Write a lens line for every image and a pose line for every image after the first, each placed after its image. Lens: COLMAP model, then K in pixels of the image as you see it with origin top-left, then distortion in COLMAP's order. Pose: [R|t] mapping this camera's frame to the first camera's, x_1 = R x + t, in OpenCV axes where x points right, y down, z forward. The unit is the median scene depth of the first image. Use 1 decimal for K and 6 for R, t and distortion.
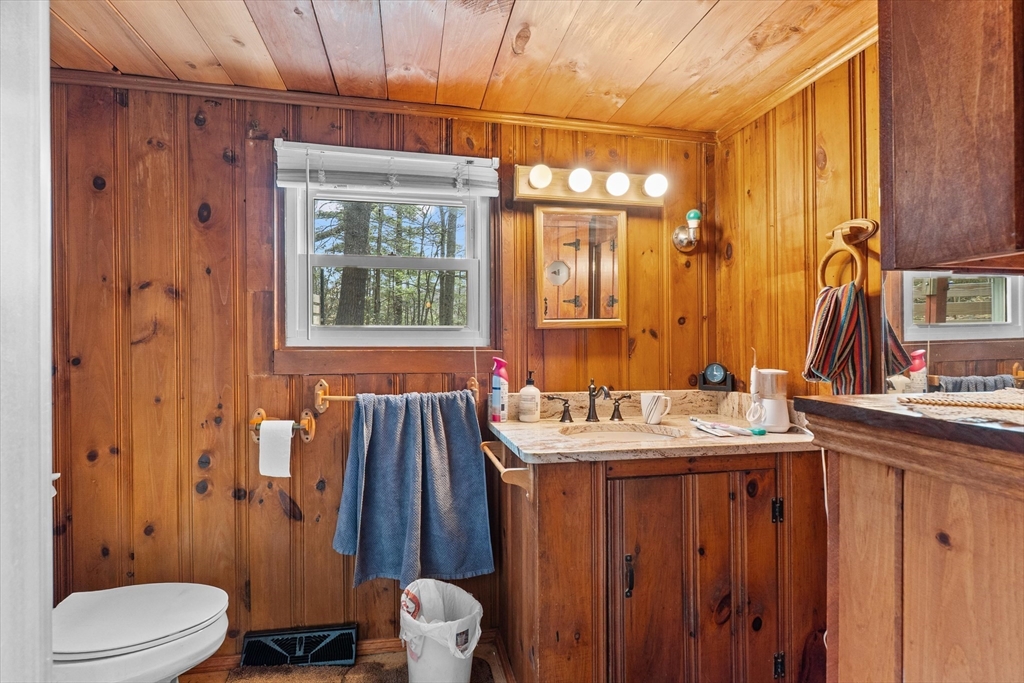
lens RADIAL K [[480.2, 0, 498.6], [0, 480.2, 335.5], [0, 0, 1]] dist [-0.001220, -0.000283]
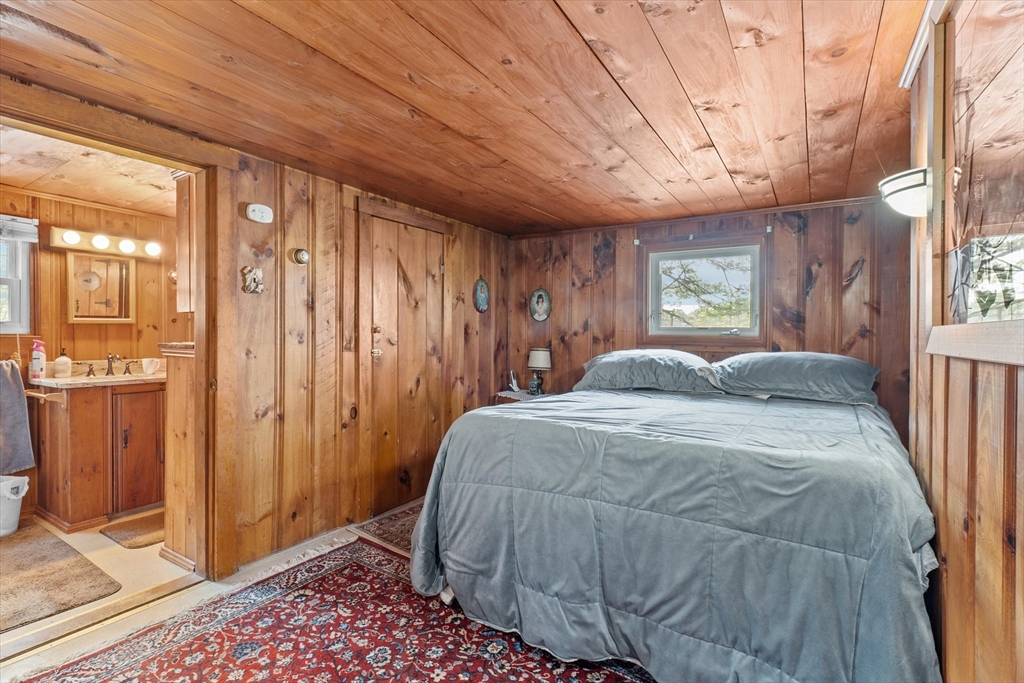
lens RADIAL K [[480.2, 0, 498.6], [0, 480.2, 335.5], [0, 0, 1]] dist [-0.001220, -0.000283]
pose [[0.687713, 0.000286, 0.725983, -0.107406], [-0.004548, 0.999982, 0.003914, 0.015460], [-0.725969, -0.005994, 0.687702, -1.289547]]
